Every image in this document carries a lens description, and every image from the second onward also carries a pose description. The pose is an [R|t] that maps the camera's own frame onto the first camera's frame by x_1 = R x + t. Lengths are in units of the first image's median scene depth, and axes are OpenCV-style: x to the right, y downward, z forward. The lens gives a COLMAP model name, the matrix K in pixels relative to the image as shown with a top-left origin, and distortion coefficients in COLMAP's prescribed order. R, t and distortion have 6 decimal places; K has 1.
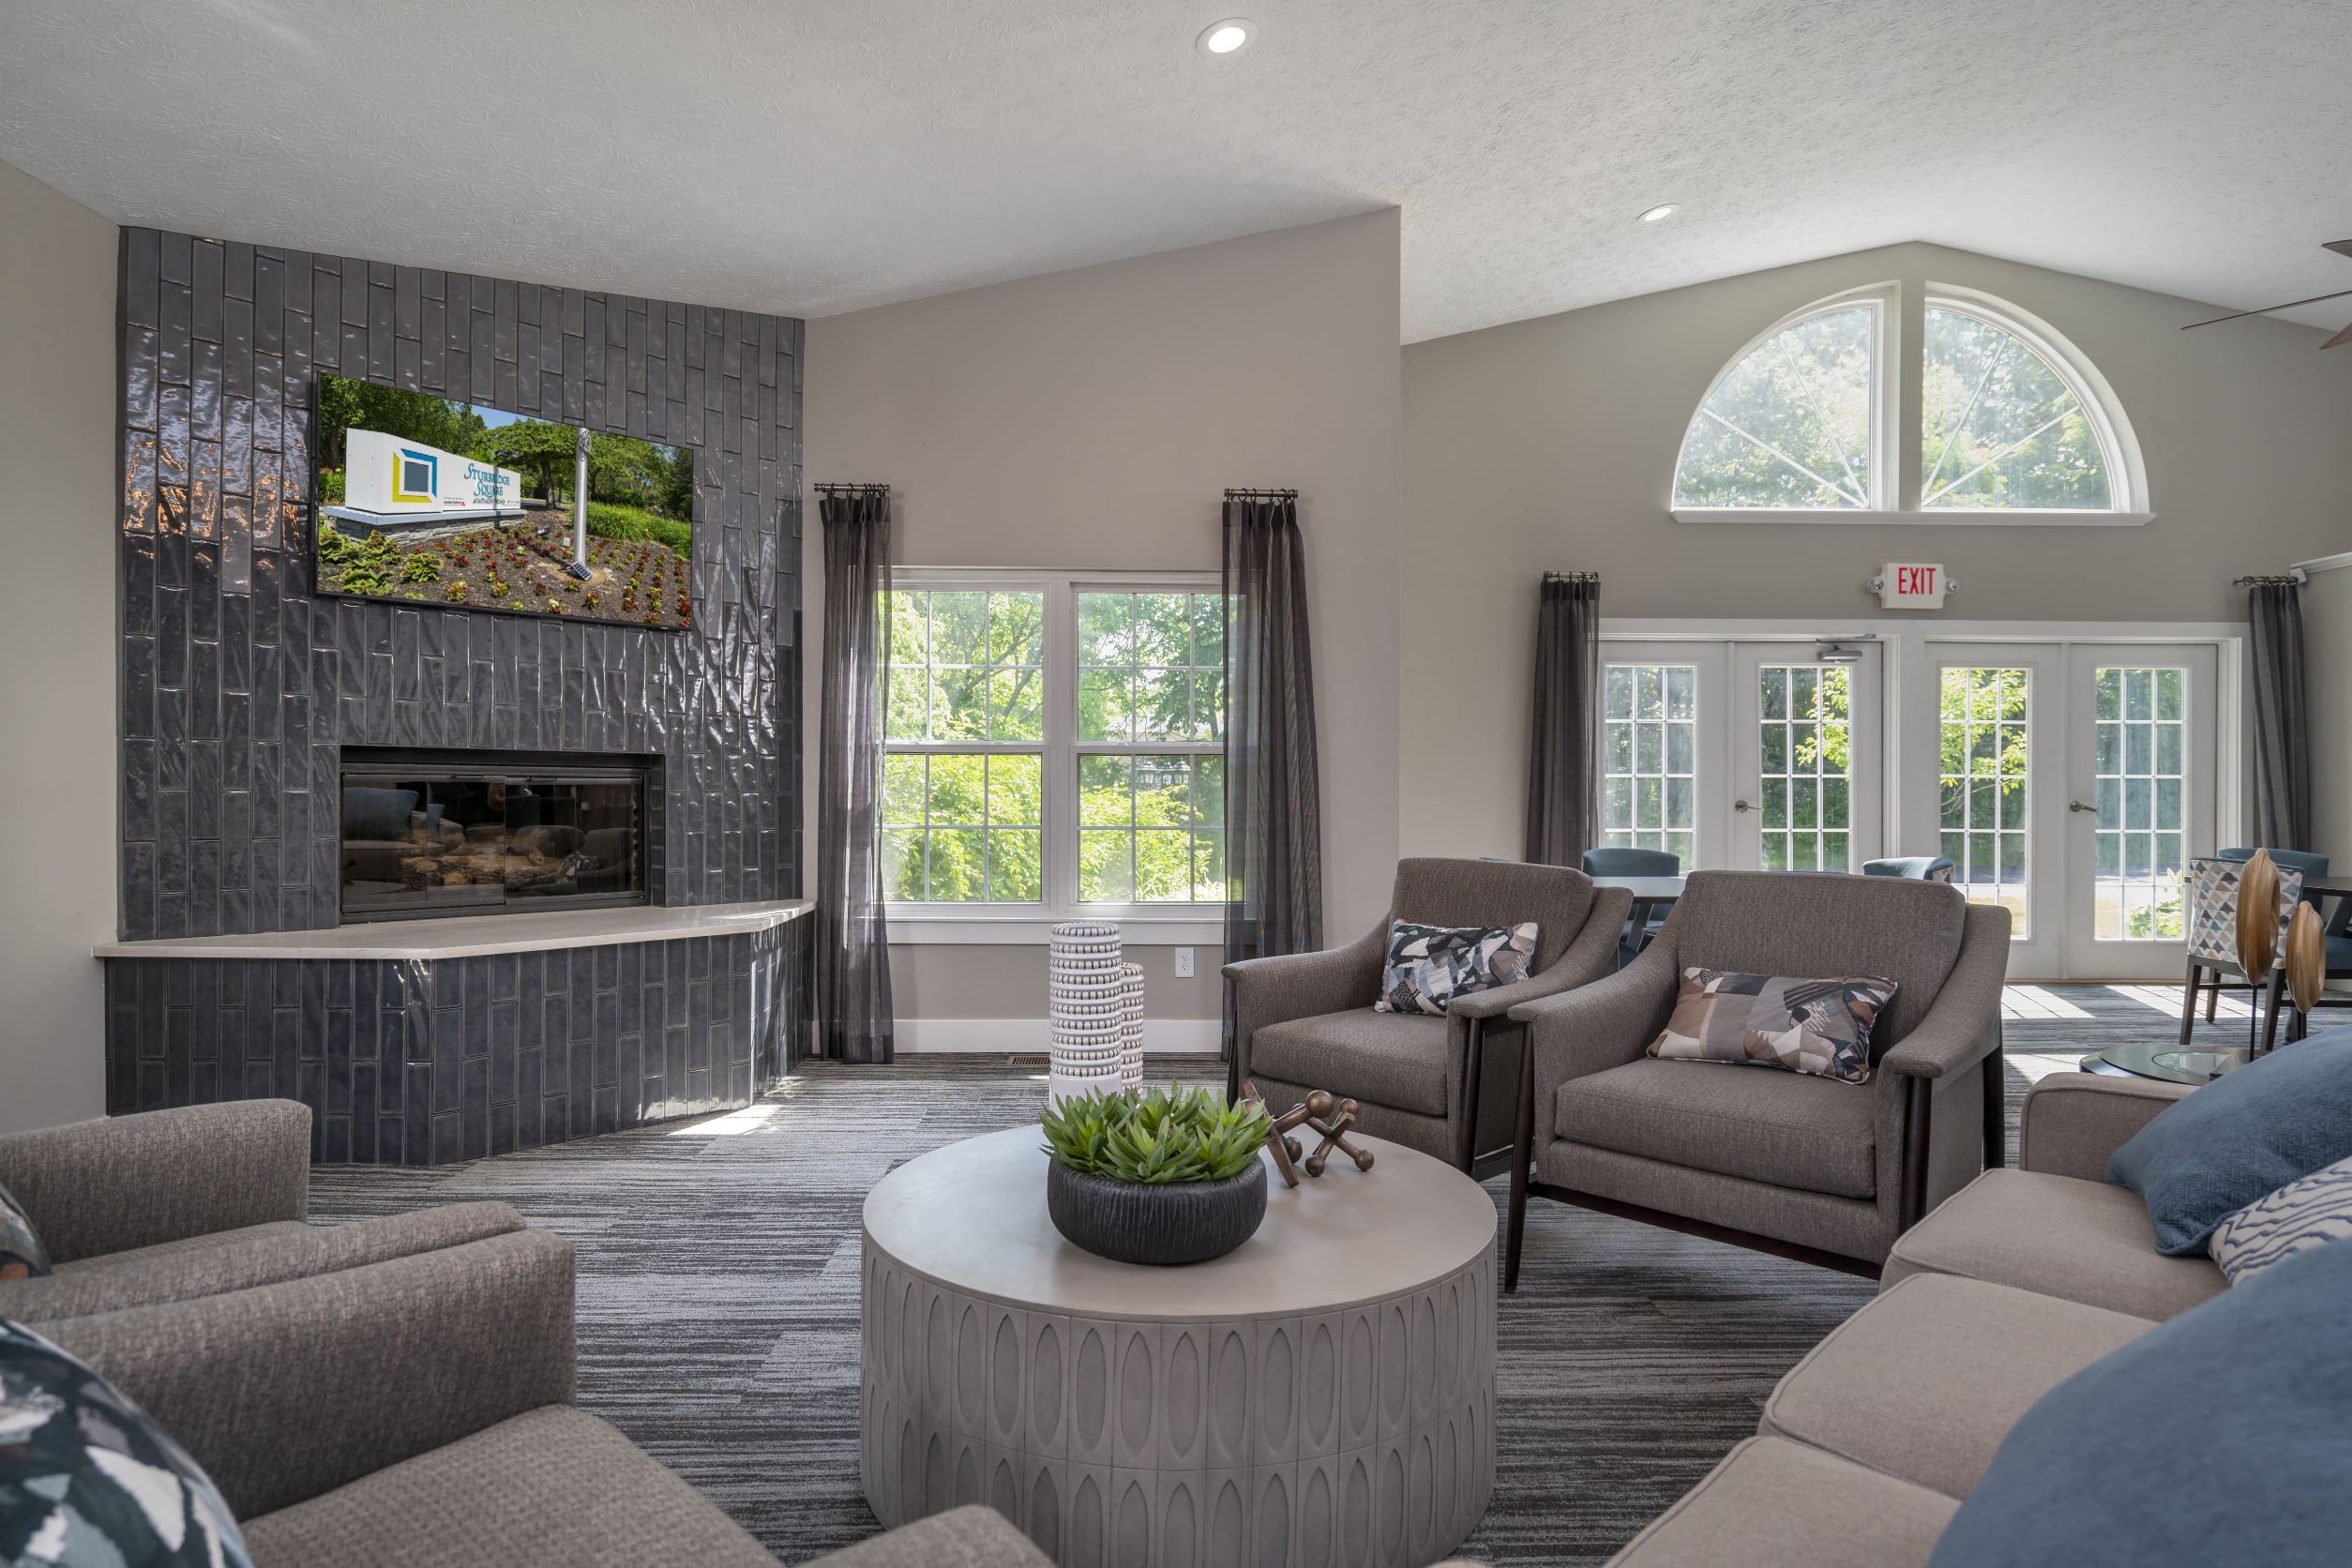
lens RADIAL K [[1216.0, 0, 1176.0], [0, 1216.0, 784.0], [0, 0, 1]] dist [-0.000027, -0.000123]
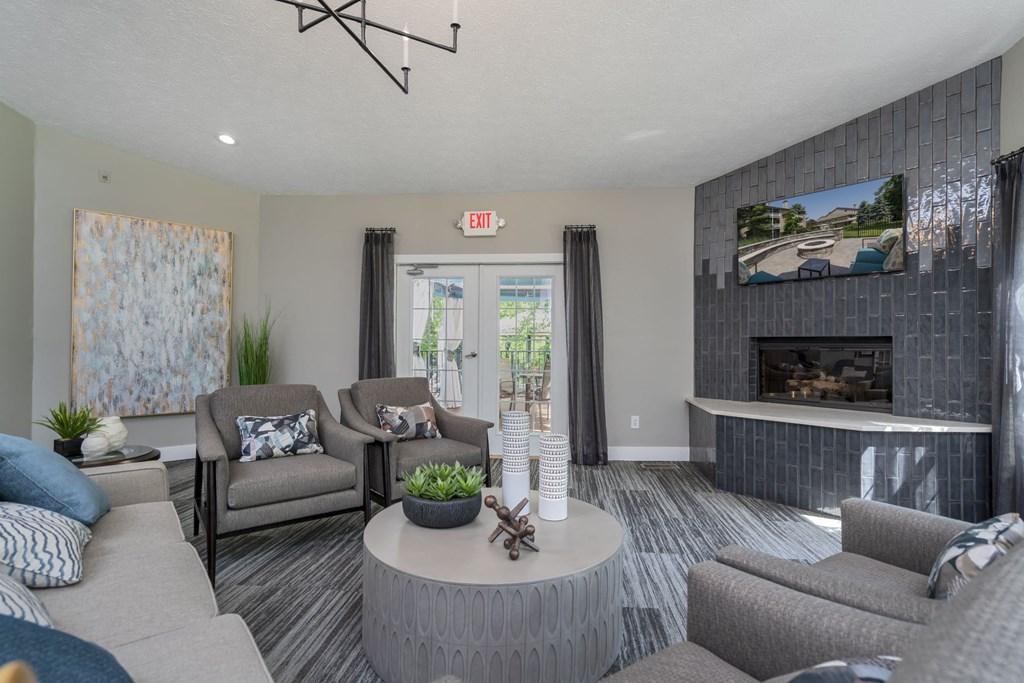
lens RADIAL K [[474.6, 0, 512.0], [0, 474.6, 341.5], [0, 0, 1]] dist [0.000400, 0.000121]
pose [[-0.077666, -0.018706, -0.996804, 0.473584], [-0.003297, 0.999823, -0.018506, 0.000280], [0.996974, 0.001849, -0.077714, 0.573775]]
